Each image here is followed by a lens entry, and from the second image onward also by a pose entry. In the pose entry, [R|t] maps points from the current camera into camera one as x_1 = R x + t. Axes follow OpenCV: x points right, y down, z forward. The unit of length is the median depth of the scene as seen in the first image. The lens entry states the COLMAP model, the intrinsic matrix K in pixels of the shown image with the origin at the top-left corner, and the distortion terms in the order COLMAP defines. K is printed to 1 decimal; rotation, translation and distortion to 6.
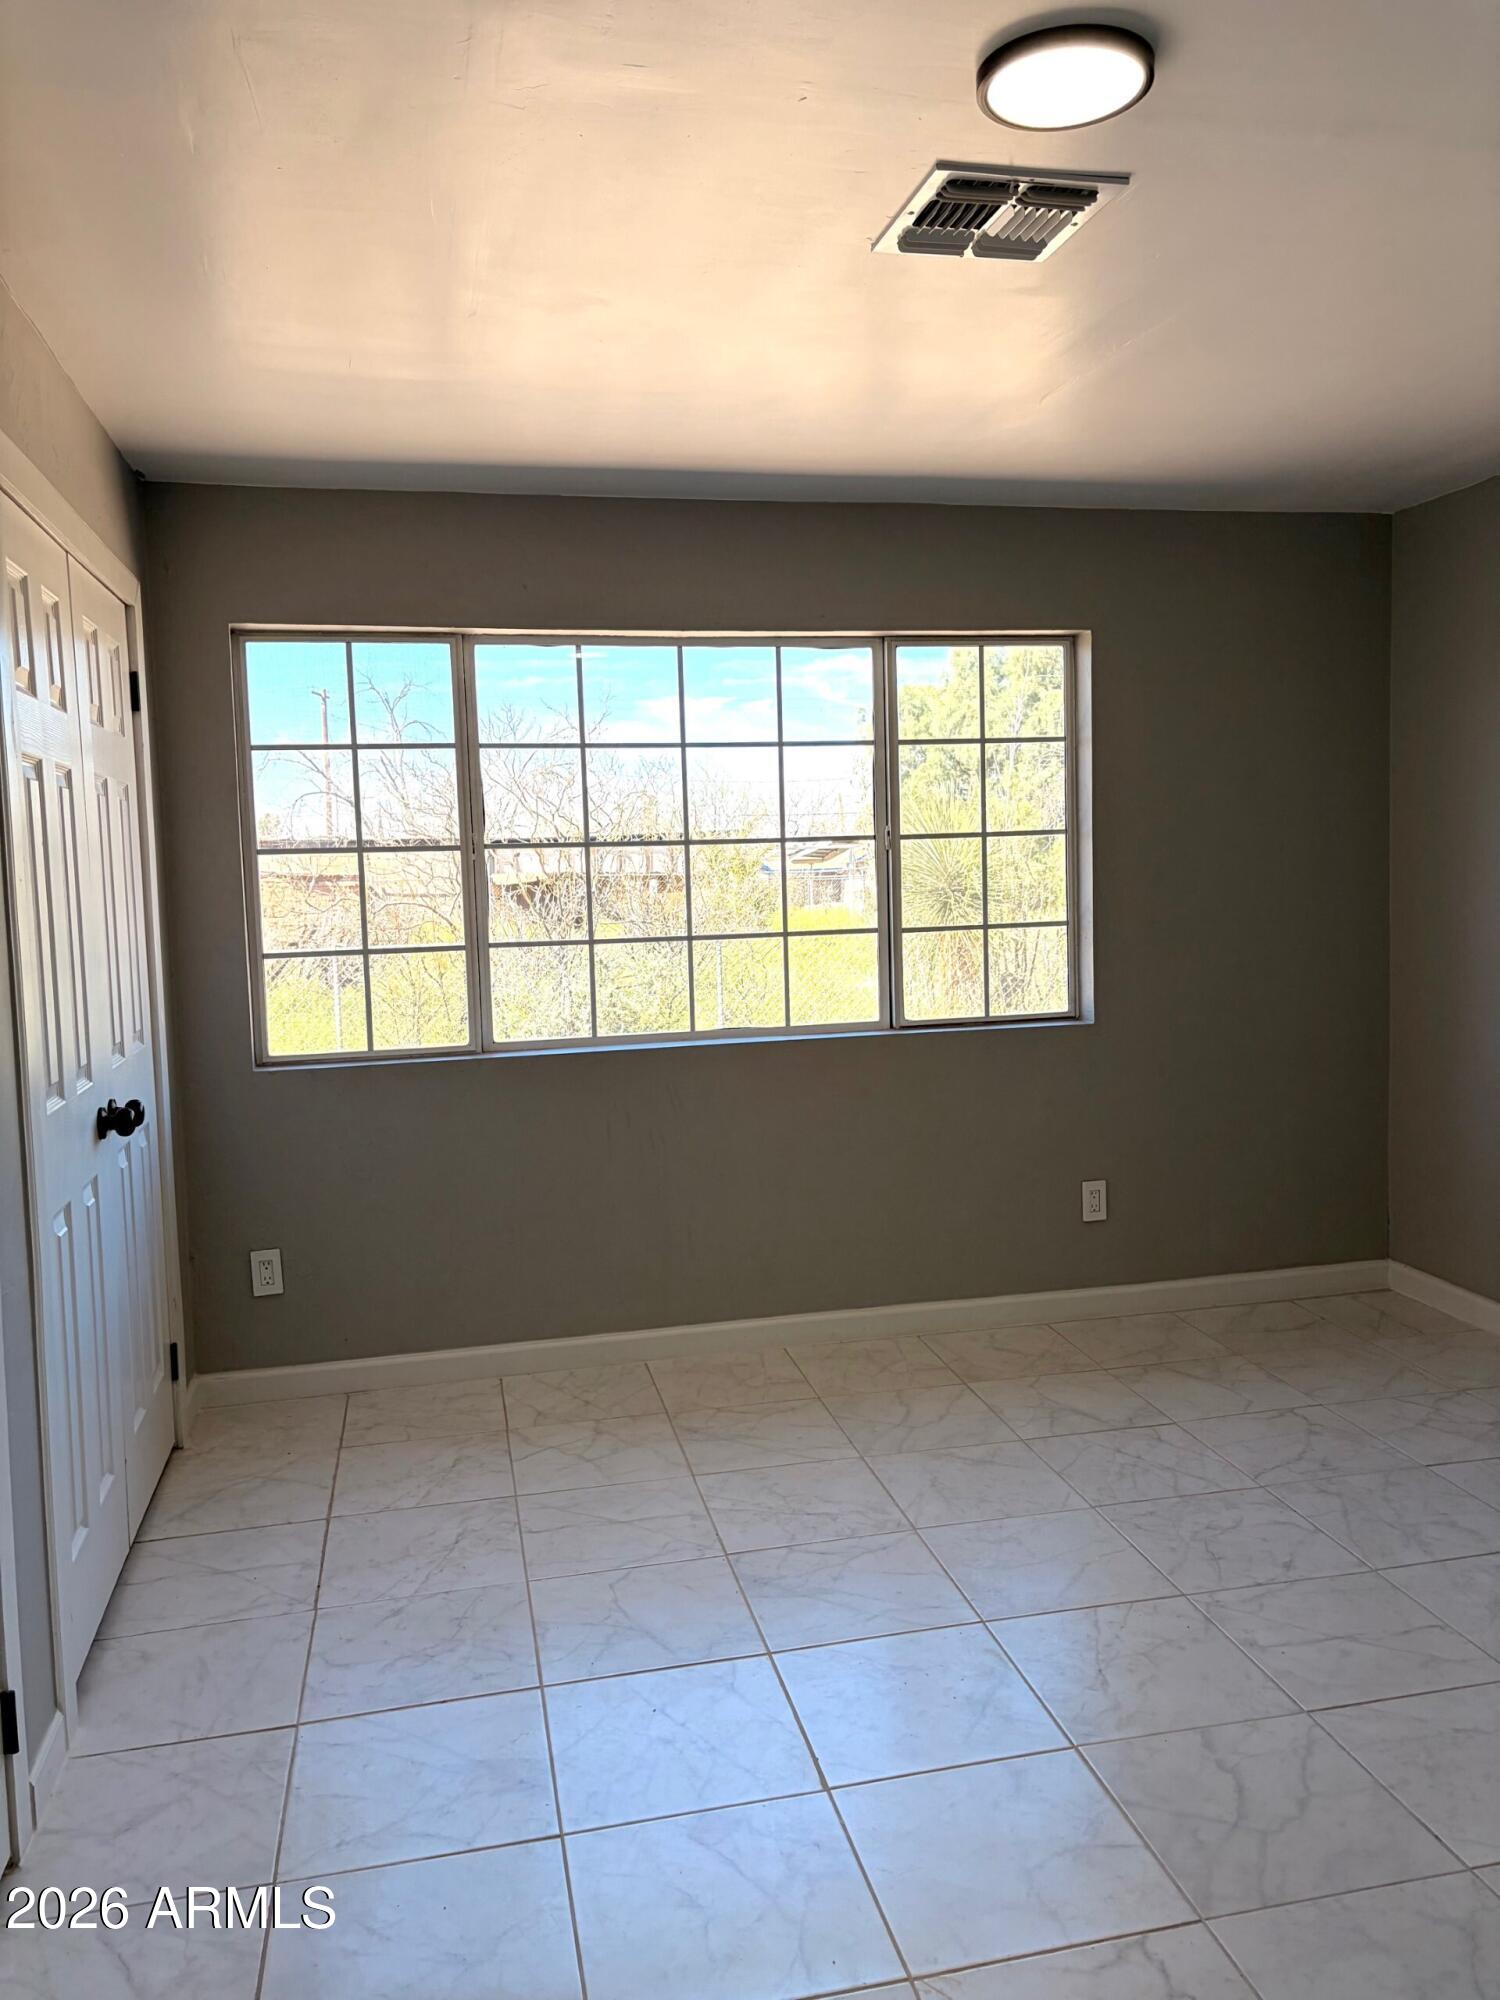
lens RADIAL K [[1563.8, 0, 747.5], [0, 1563.8, 993.6], [0, 0, 1]] dist [0.036463, -0.005086]
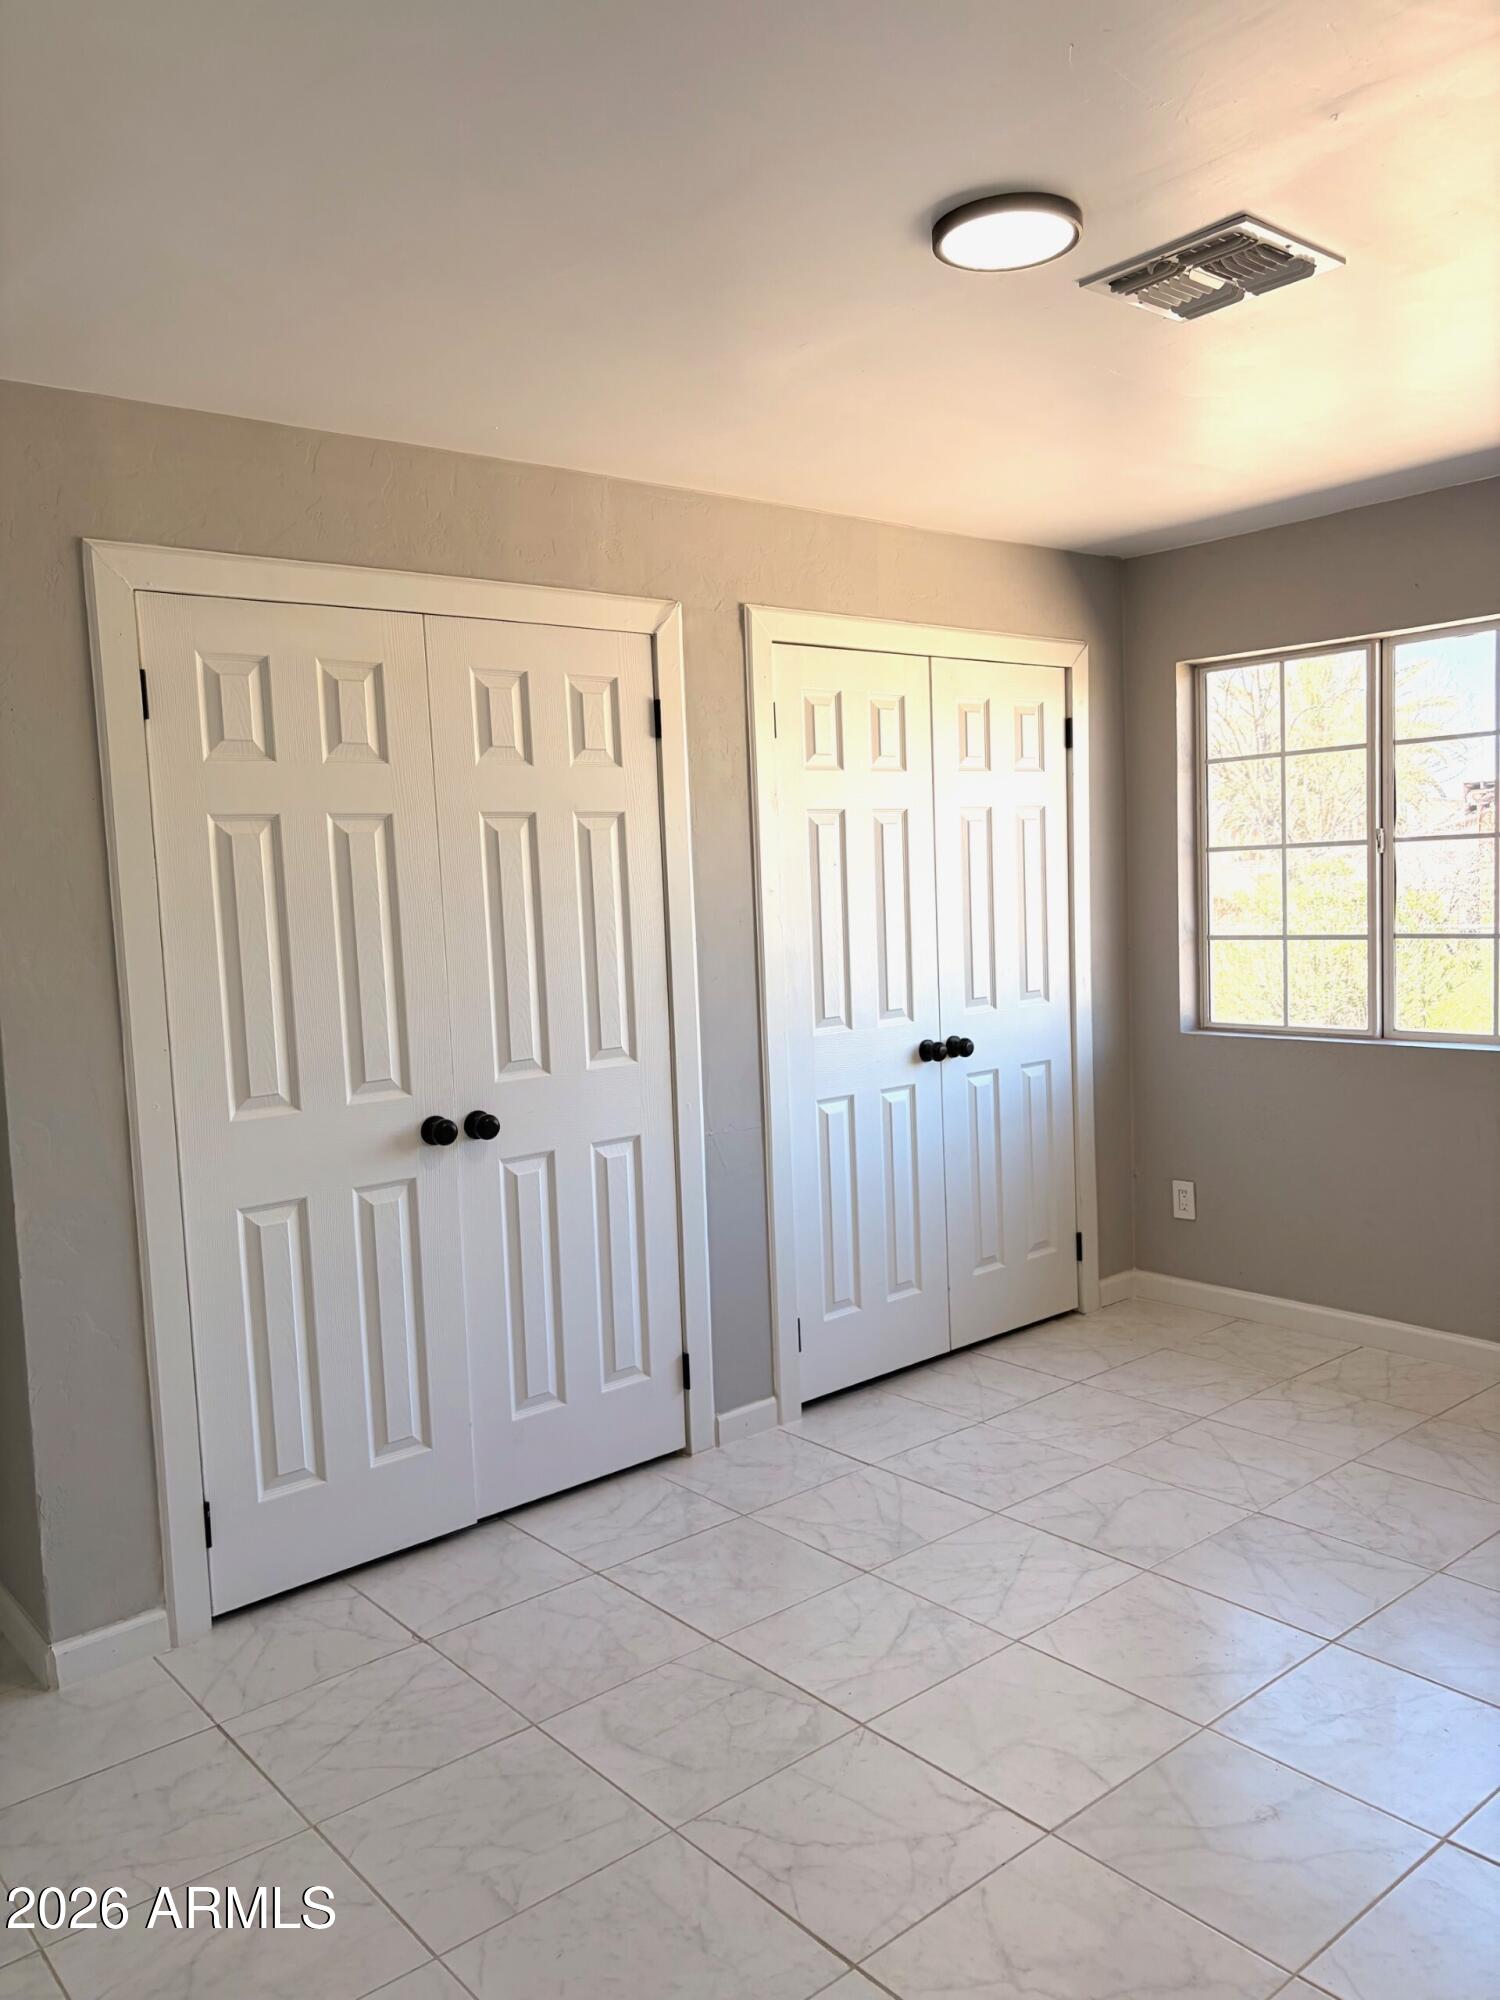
lens RADIAL K [[1563.8, 0, 757.4], [0, 1563.8, 1019.4], [0, 0, 1]] dist [0.036463, -0.005086]
pose [[0.447110, 0.088210, -0.890119, 0.639893], [-0.050754, 0.996024, 0.073211, -0.034024], [0.893038, 0.012444, 0.449809, 0.172670]]
